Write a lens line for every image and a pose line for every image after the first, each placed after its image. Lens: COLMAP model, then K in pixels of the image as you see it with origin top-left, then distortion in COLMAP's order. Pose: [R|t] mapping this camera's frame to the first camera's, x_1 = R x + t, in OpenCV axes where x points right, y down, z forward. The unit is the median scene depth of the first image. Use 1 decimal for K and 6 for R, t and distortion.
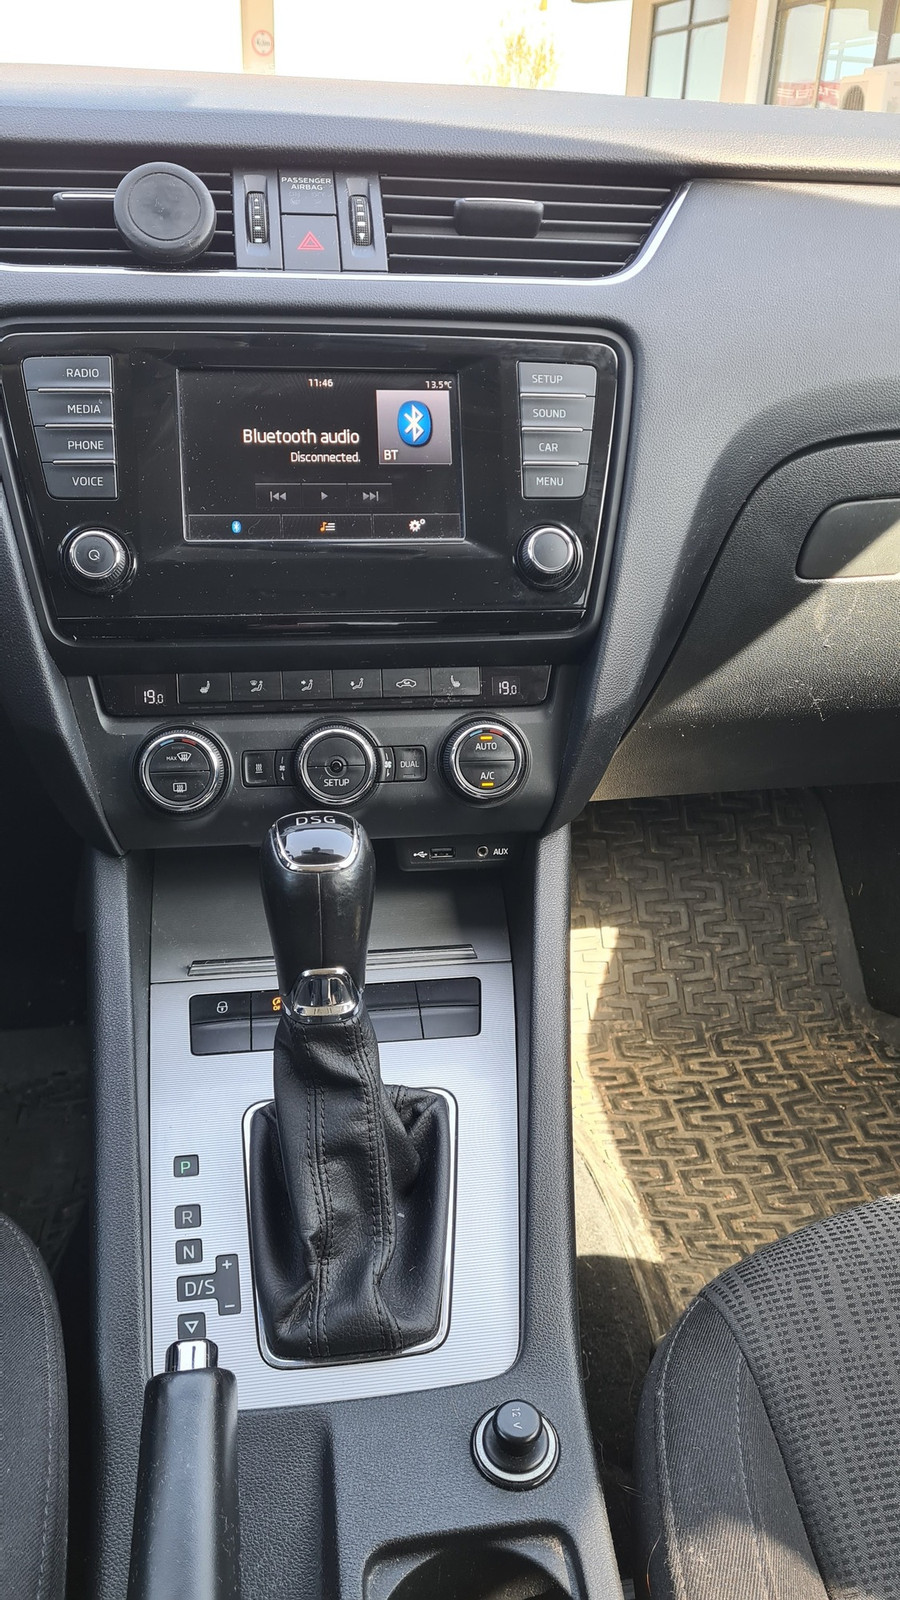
lens RADIAL K [[1218.0, 0, 459.6], [0, 1218.0, 806.2], [0, 0, 1]] dist [0.041092, -0.022179]
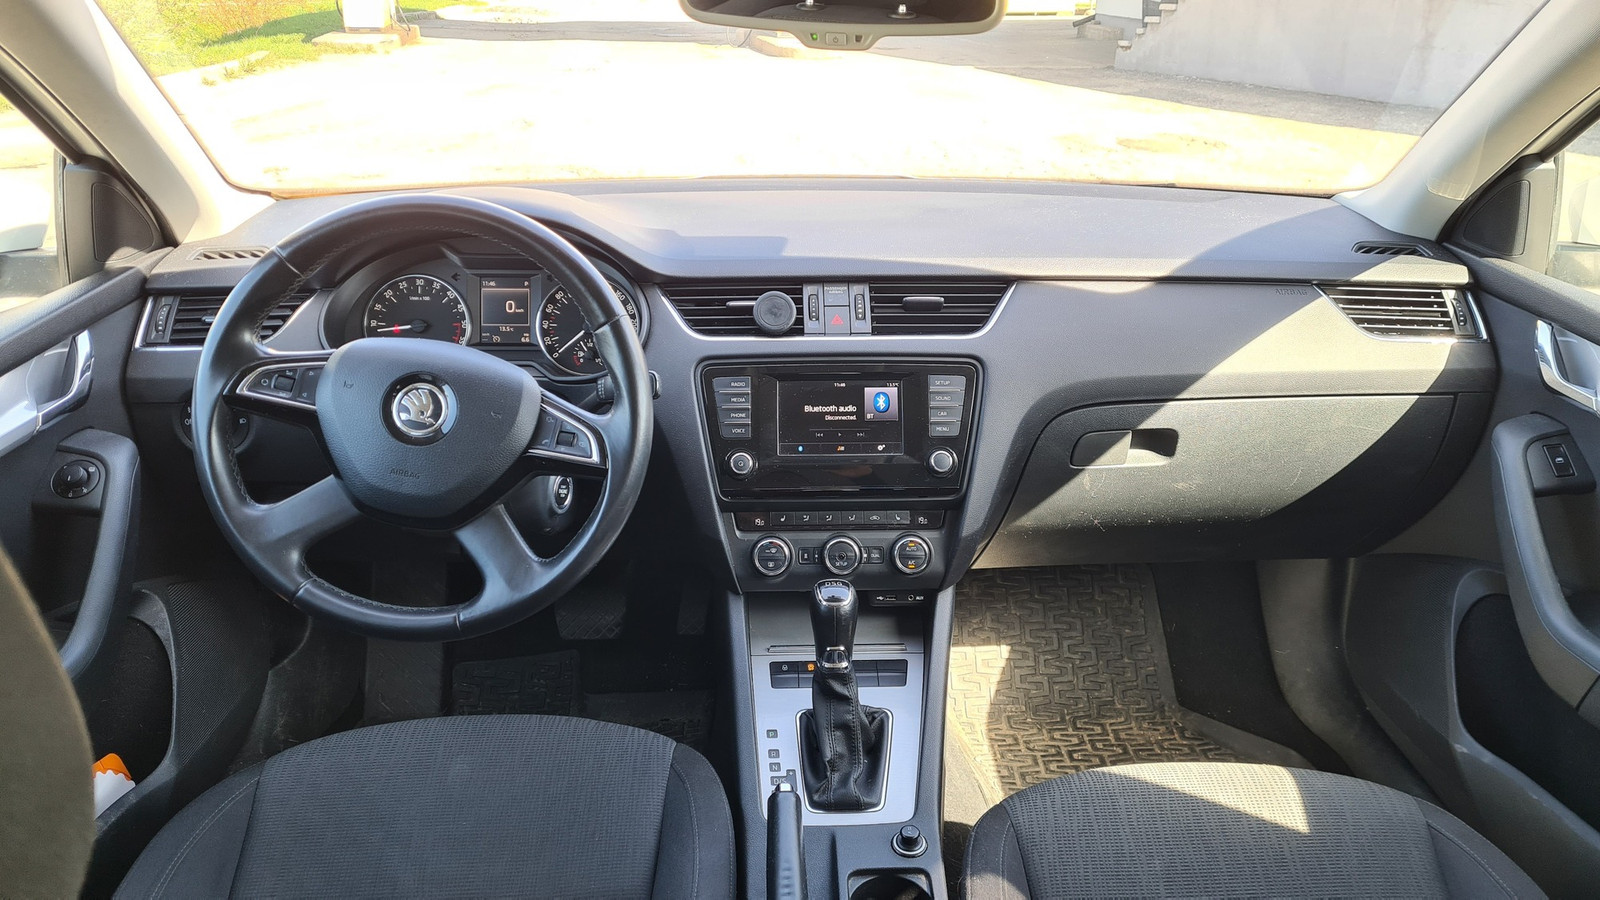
lens RADIAL K [[1218.0, 0, 824.2], [0, 1218.0, 423.8], [0, 0, 1]] dist [0.041092, -0.022179]
pose [[0.994950, 0.020430, -0.098272, 0.077755], [-0.029176, 0.995658, -0.088400, -0.075853], [0.096039, 0.090821, 0.991226, -1.191236]]
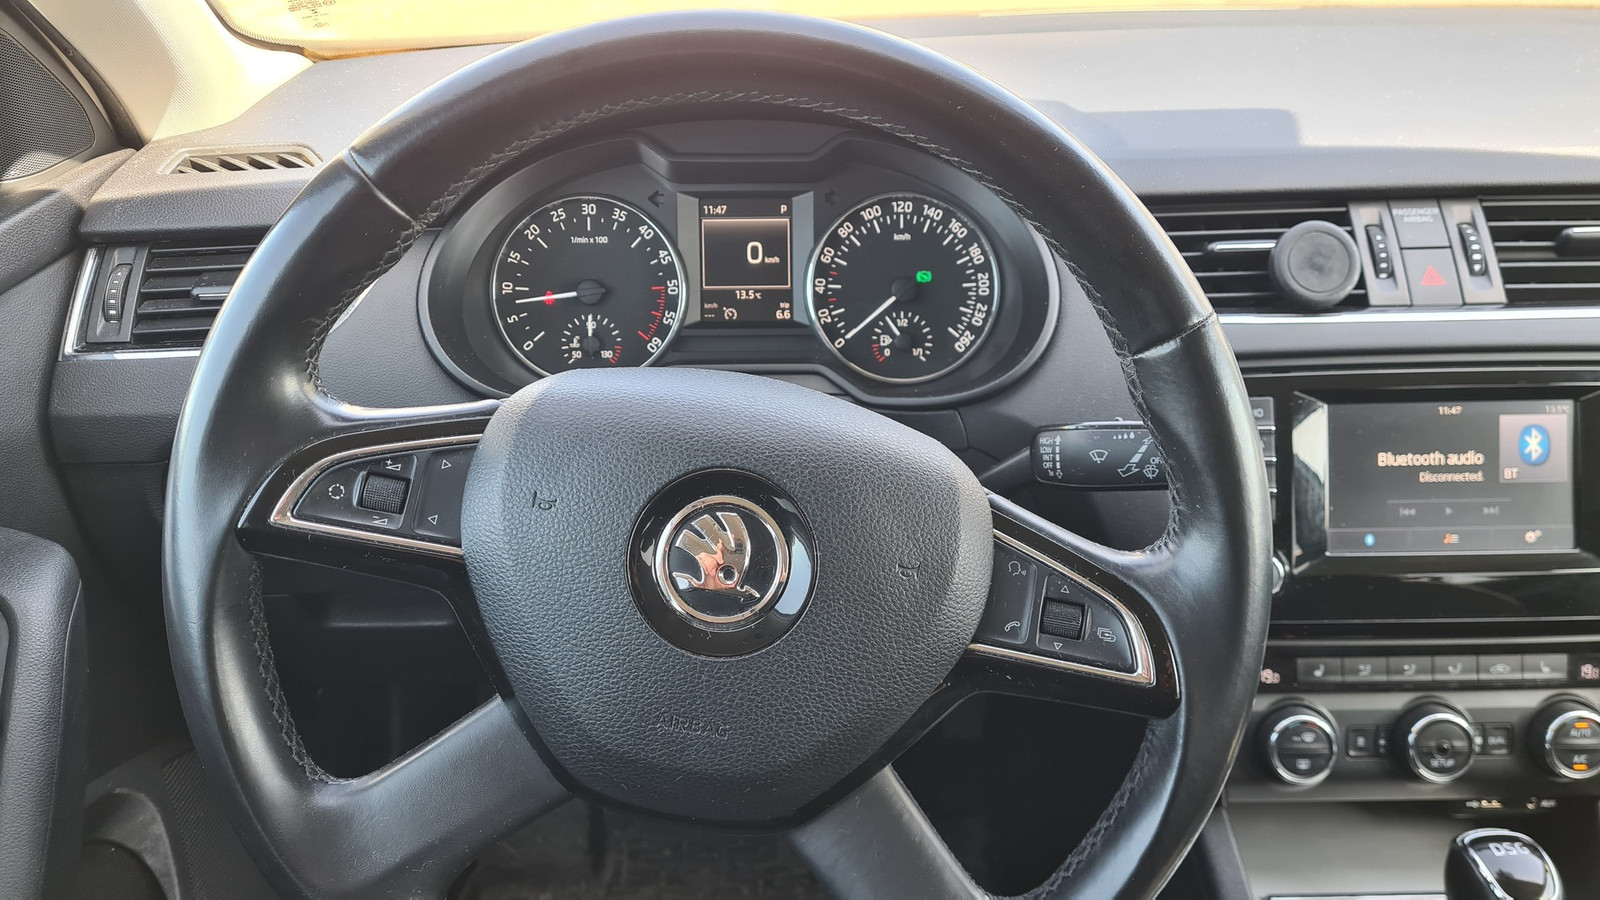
lens RADIAL K [[1218.0, 0, 792.9], [0, 1218.0, 441.6], [0, 0, 1]] dist [0.041092, -0.022179]
pose [[0.990381, 0.026321, -0.135843, -0.544467], [-0.024237, 0.999562, 0.016973, -0.318270], [0.136230, -0.013517, 0.990585, -0.183632]]
